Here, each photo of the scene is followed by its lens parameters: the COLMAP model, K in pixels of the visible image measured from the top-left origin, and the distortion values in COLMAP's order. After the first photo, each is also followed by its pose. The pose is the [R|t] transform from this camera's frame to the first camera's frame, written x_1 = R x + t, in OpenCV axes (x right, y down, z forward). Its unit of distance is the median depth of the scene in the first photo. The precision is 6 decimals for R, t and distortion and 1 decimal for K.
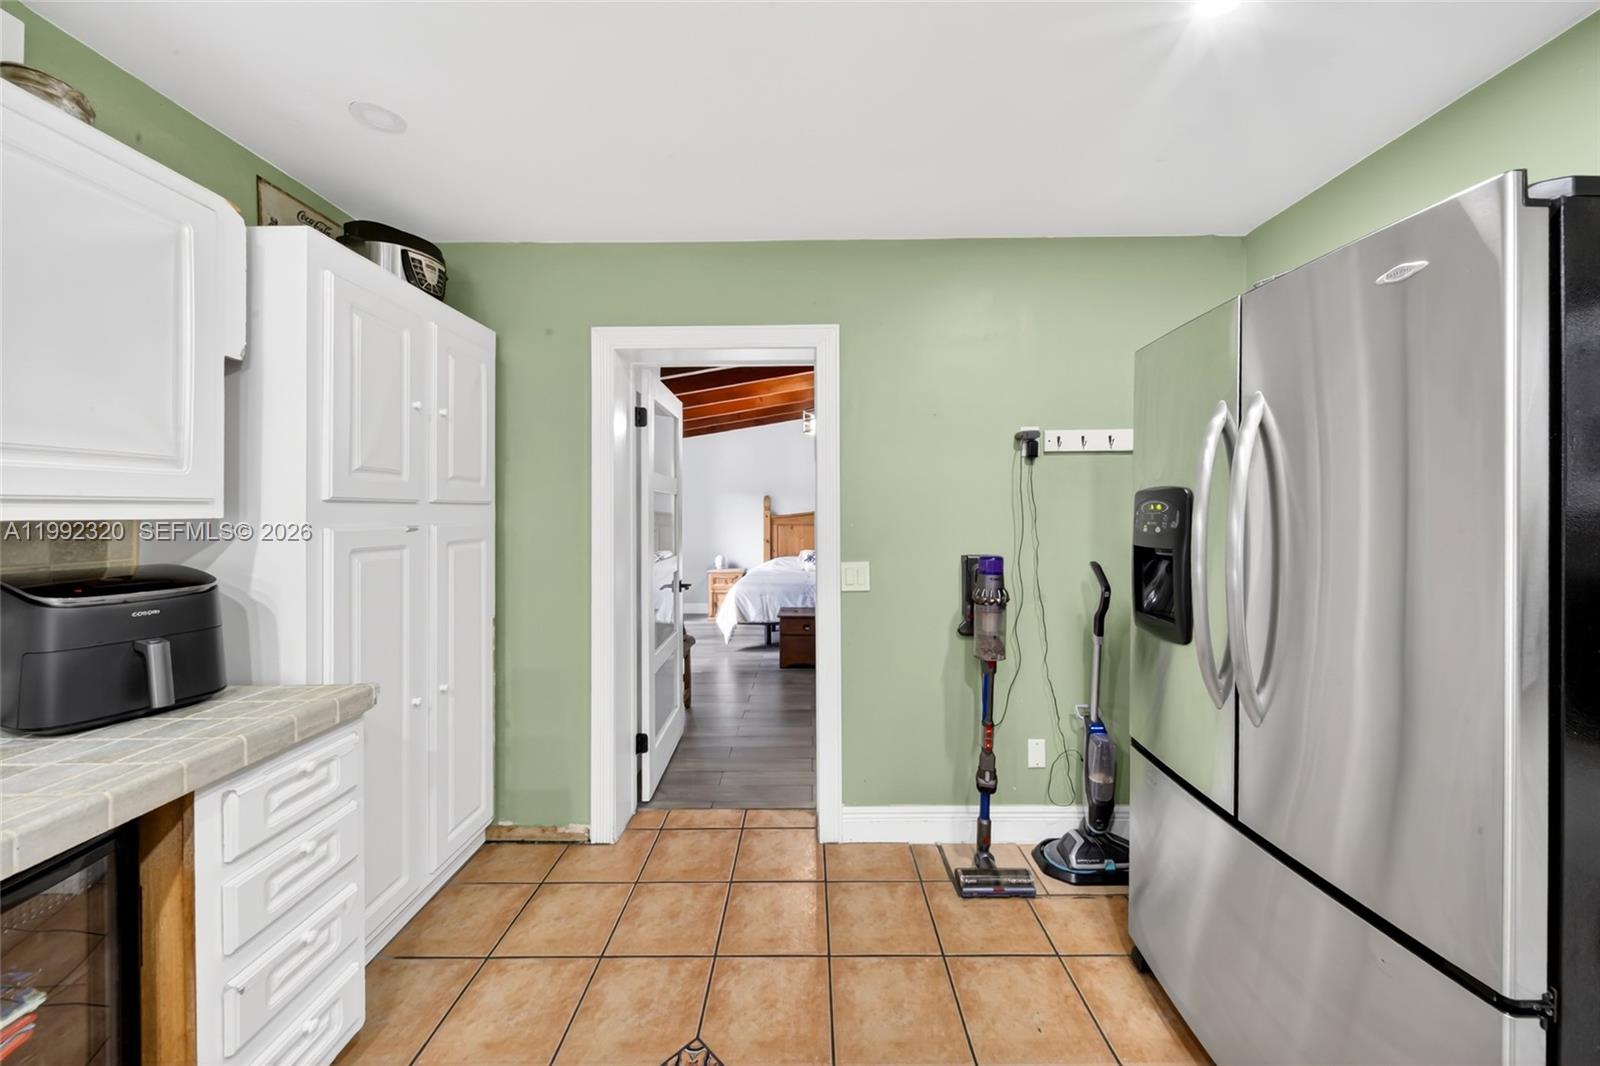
lens RADIAL K [[564.6, 0, 806.5], [0, 564.6, 503.1], [0, 0, 1]] dist [-0.003378, -0.000124]
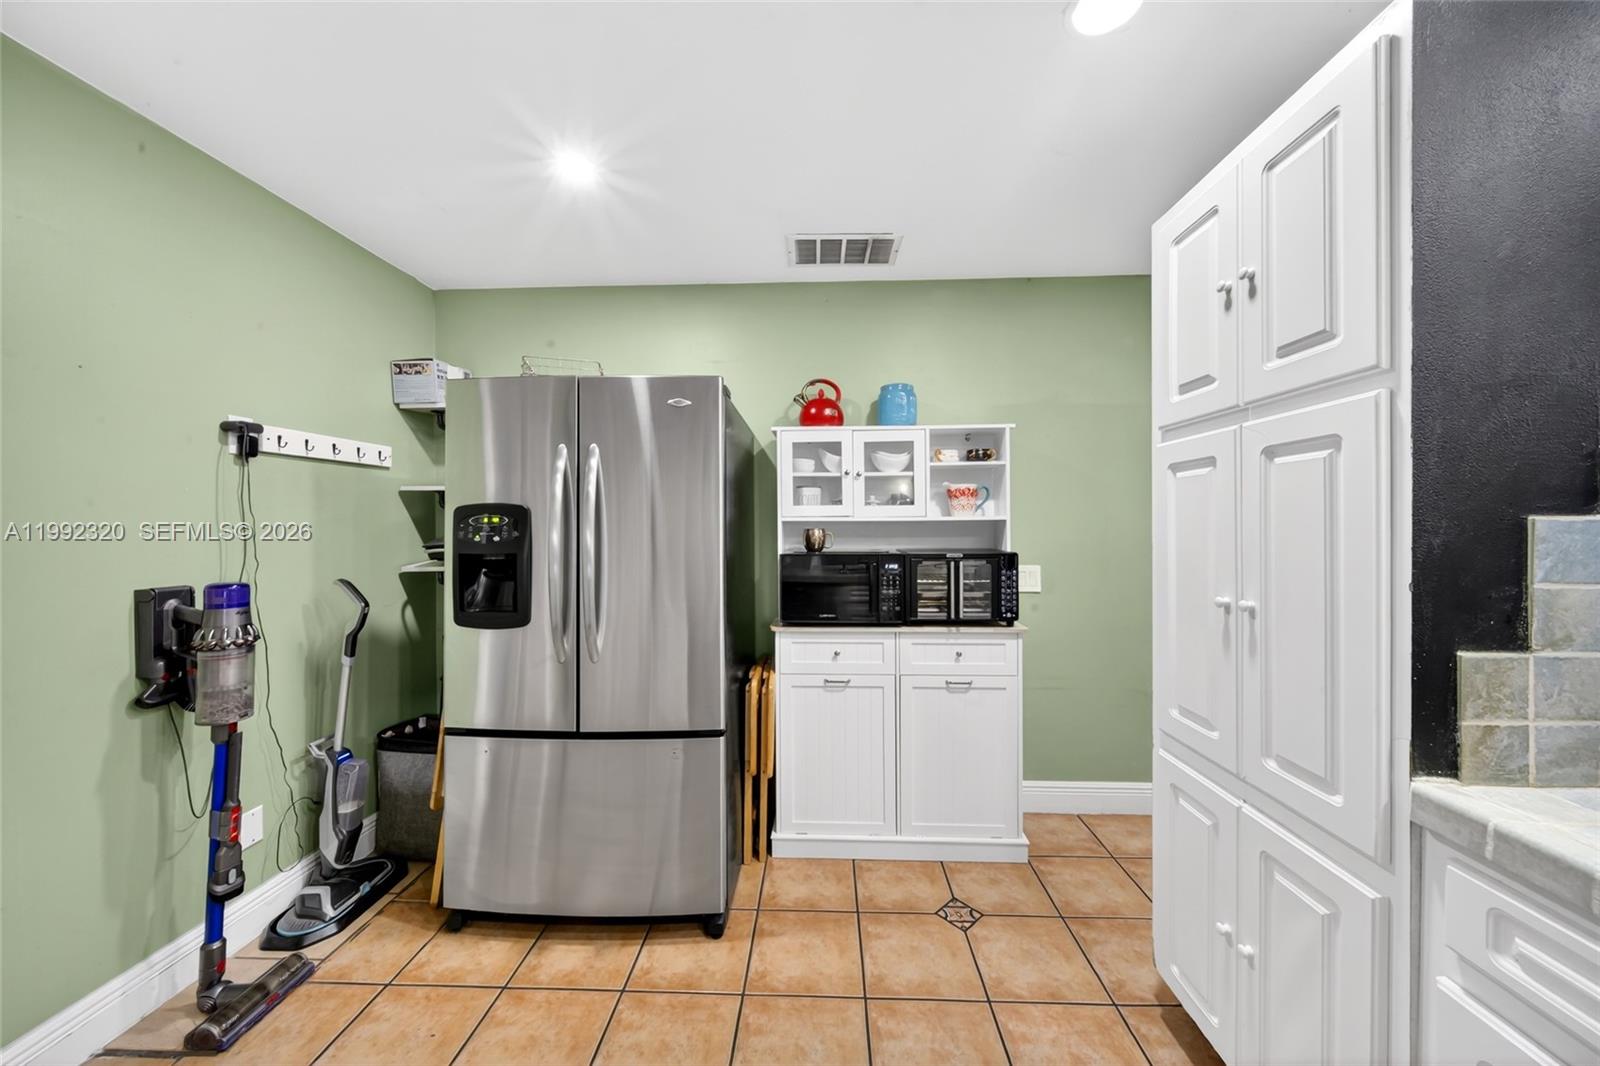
lens RADIAL K [[556.4, 0, 804.9], [0, 556.4, 527.9], [0, 0, 1]] dist [-0.000664, -0.000341]
pose [[0.032174, -0.001074, 0.999482, -0.393414], [-0.009884, 0.999950, 0.001393, 0.011577], [-0.999433, -0.009923, 0.032162, 0.216244]]
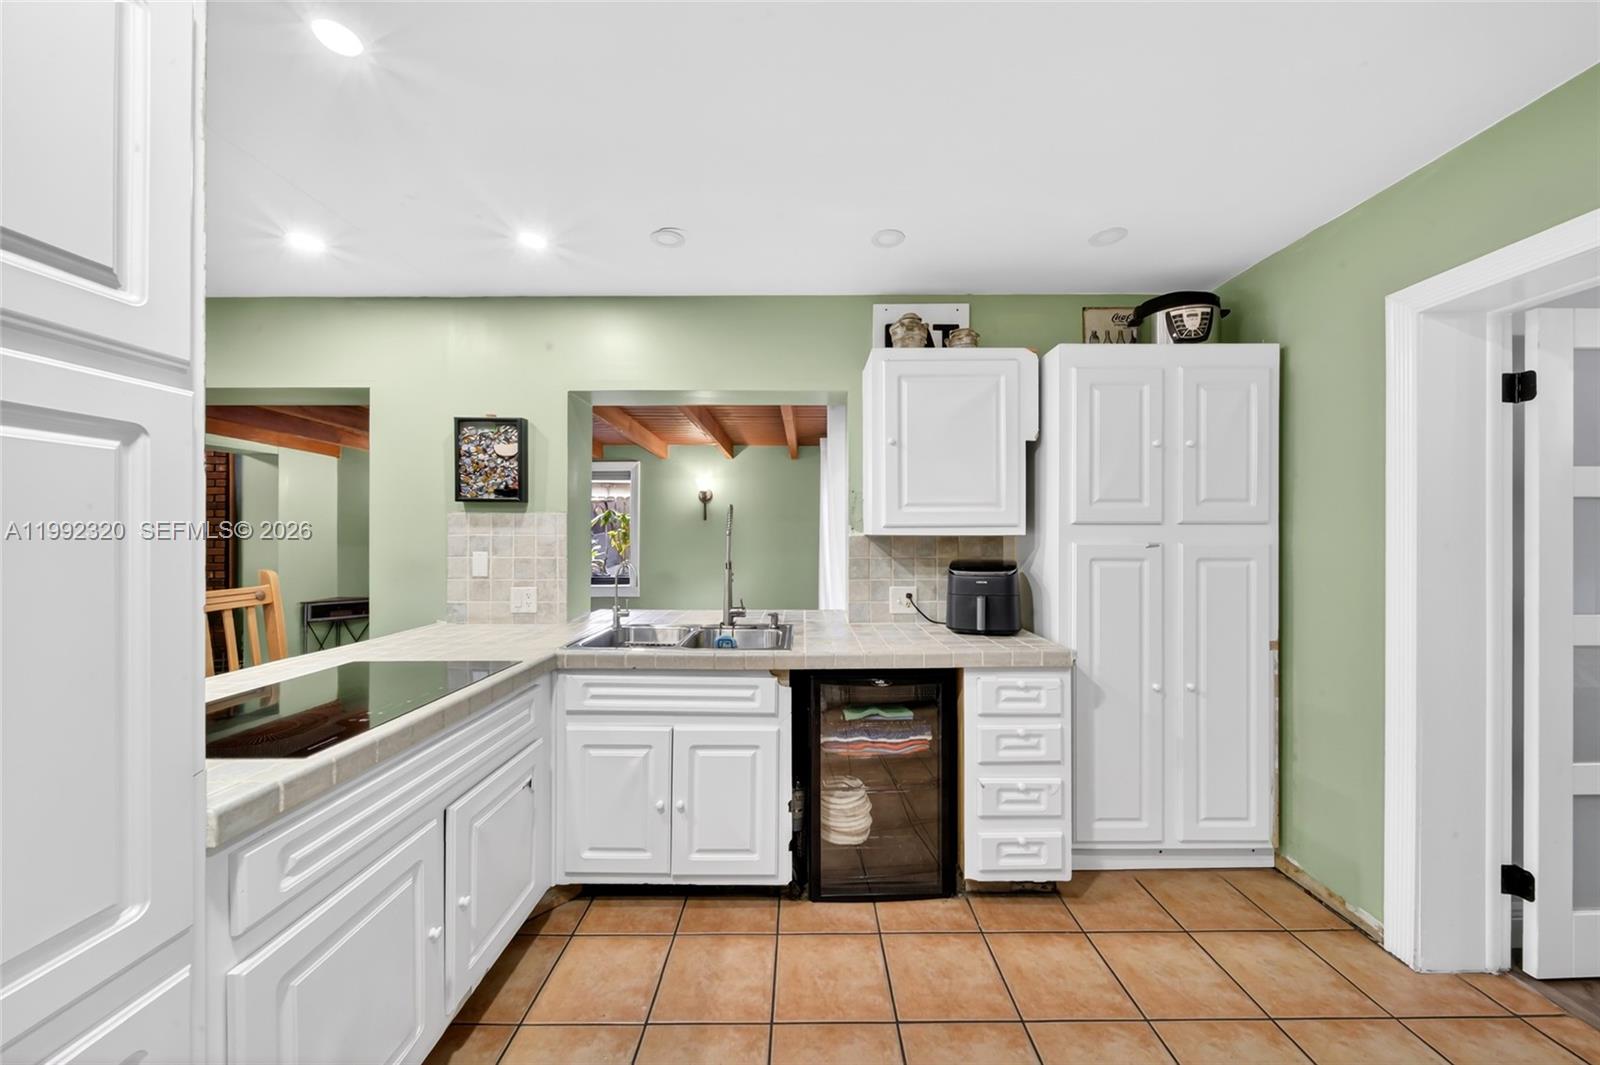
lens RADIAL K [[556.4, 0, 804.9], [0, 556.4, 527.4], [0, 0, 1]] dist [-0.000664, -0.000341]
pose [[0.012511, -0.006563, -0.999900, 0.437650], [0.015183, 0.999864, -0.006373, 0.002889], [0.999806, -0.015102, 0.012609, 0.201664]]
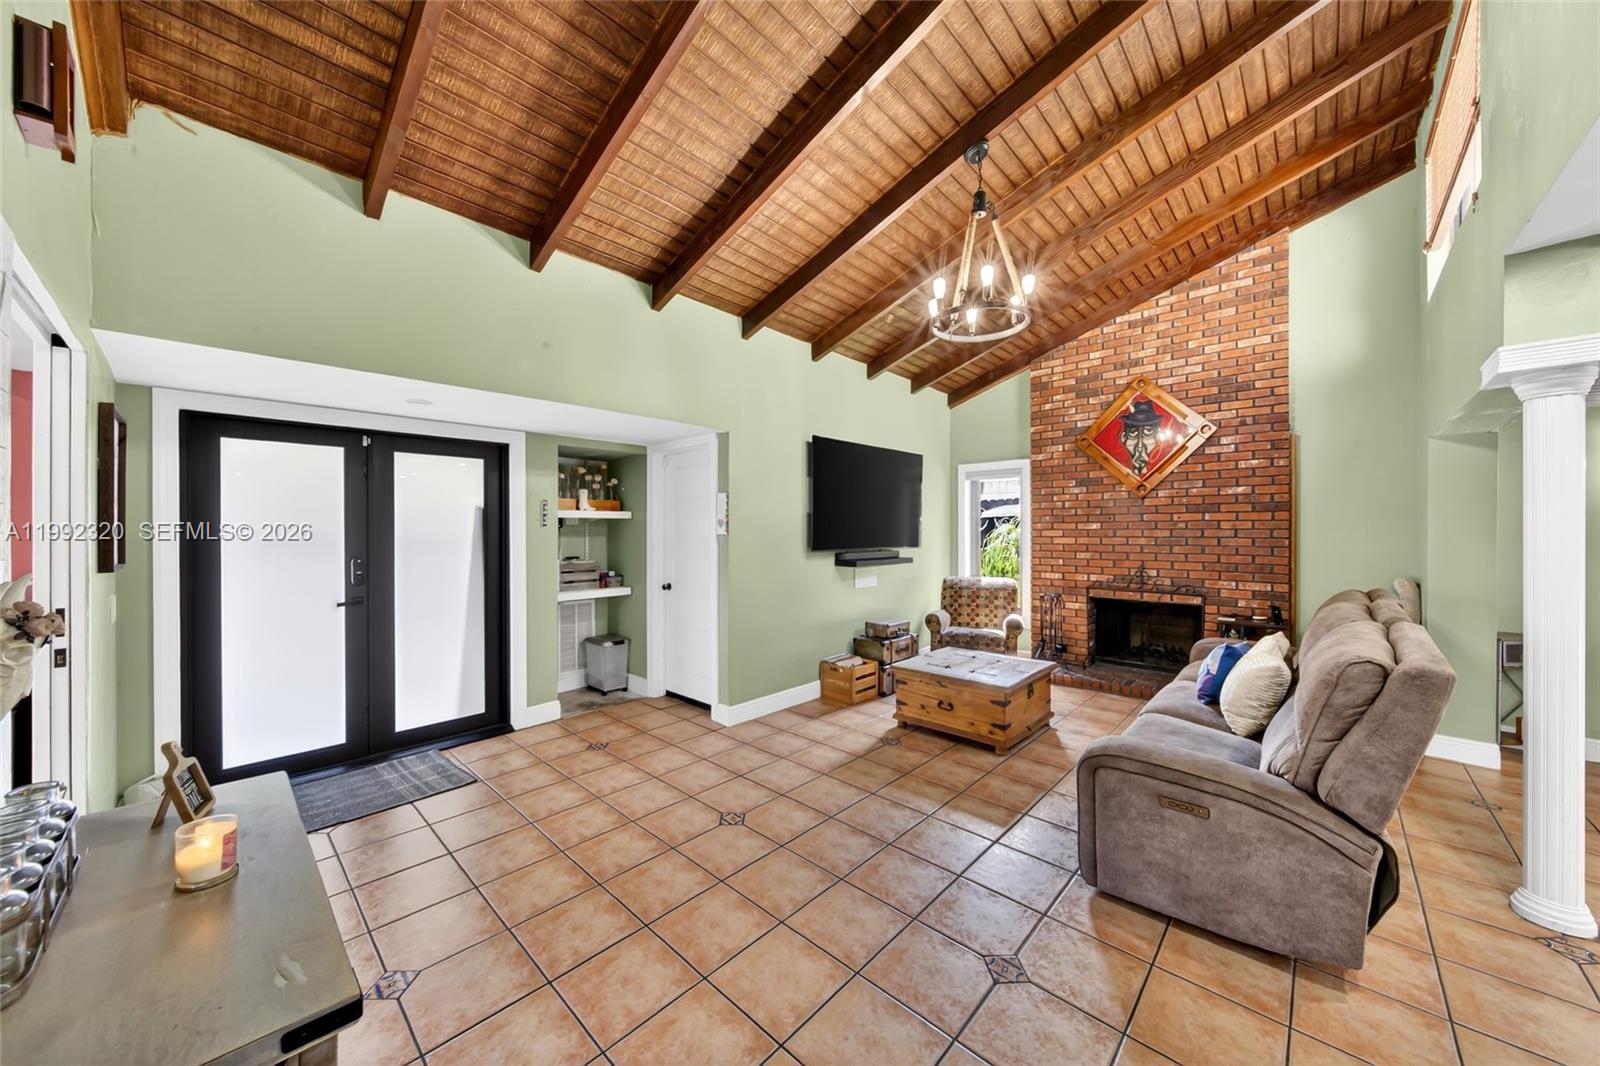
lens RADIAL K [[557.3, 0, 798.9], [0, 557.3, 527.4], [0, 0, 1]] dist [-0.000158, -0.000079]
pose [[-0.680112, 0.005387, -0.733088, 0.726089], [0.017769, 0.999800, -0.009138, -0.086468], [0.732893, -0.019241, -0.680072, -2.339773]]
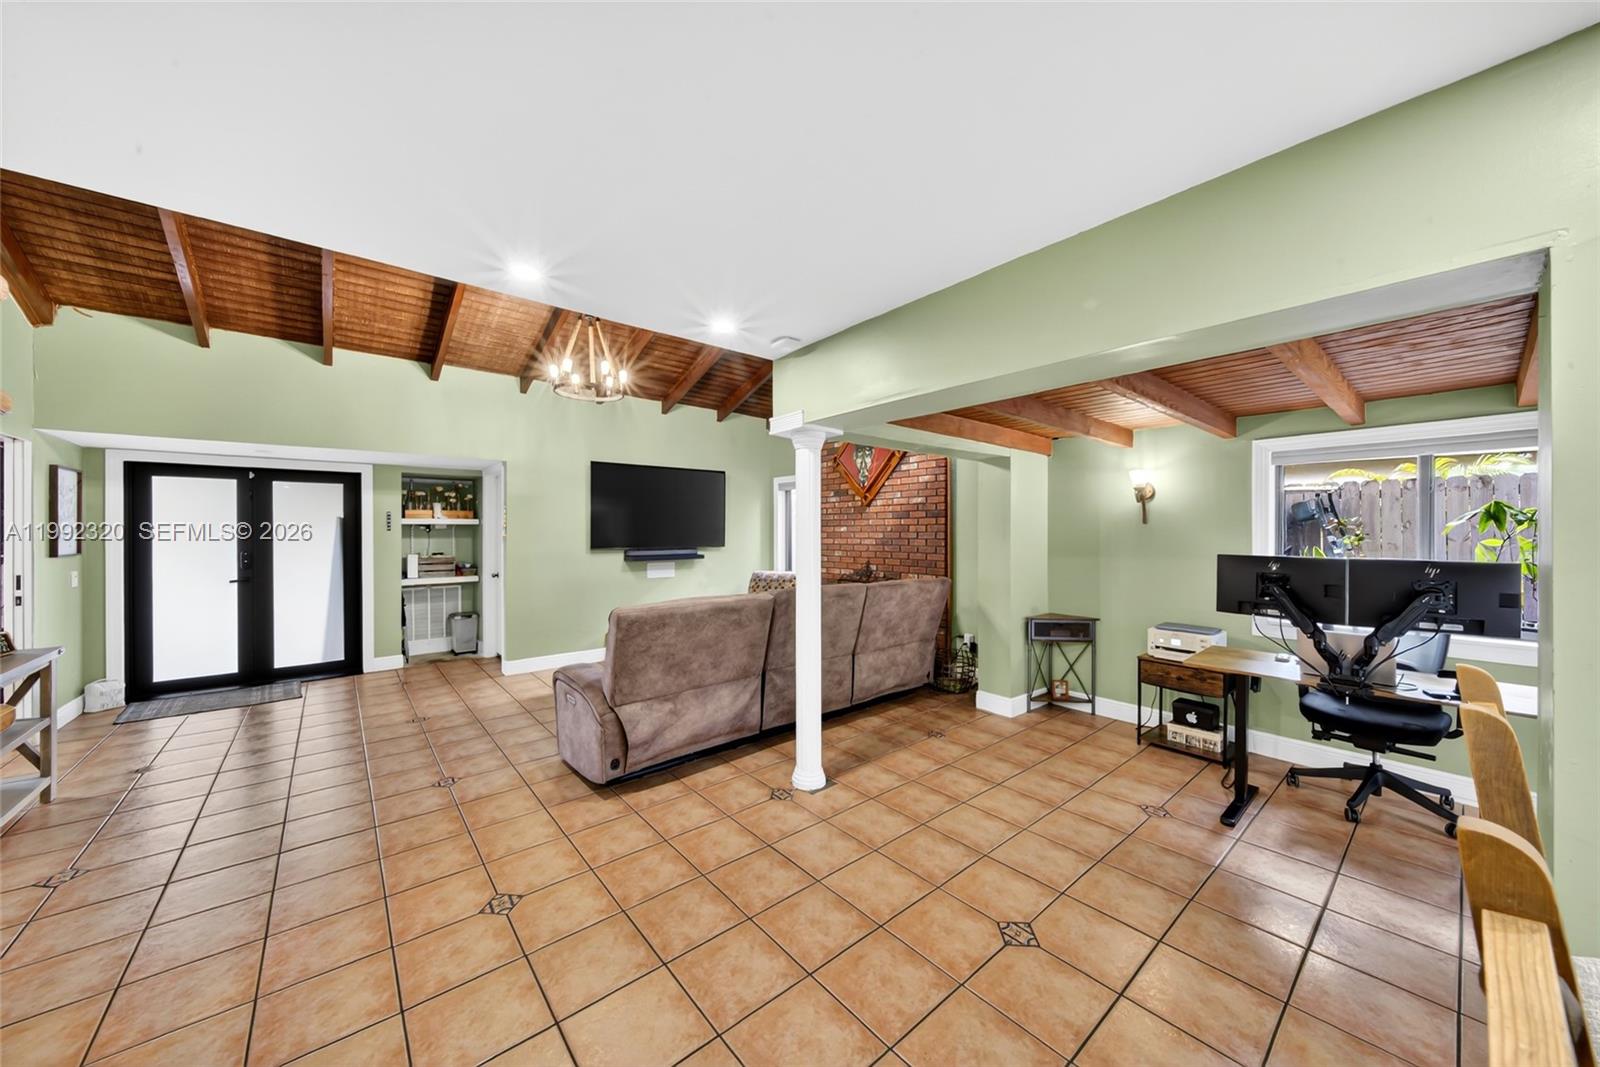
lens RADIAL K [[556.4, 0, 804.9], [0, 556.4, 528.4], [0, 0, 1]] dist [-0.000664, -0.000341]
pose [[-0.762166, 0.007341, -0.647340, 0.088531], [0.018377, 0.999778, -0.010299, -0.066841], [0.647121, -0.019746, -0.762132, -0.826360]]
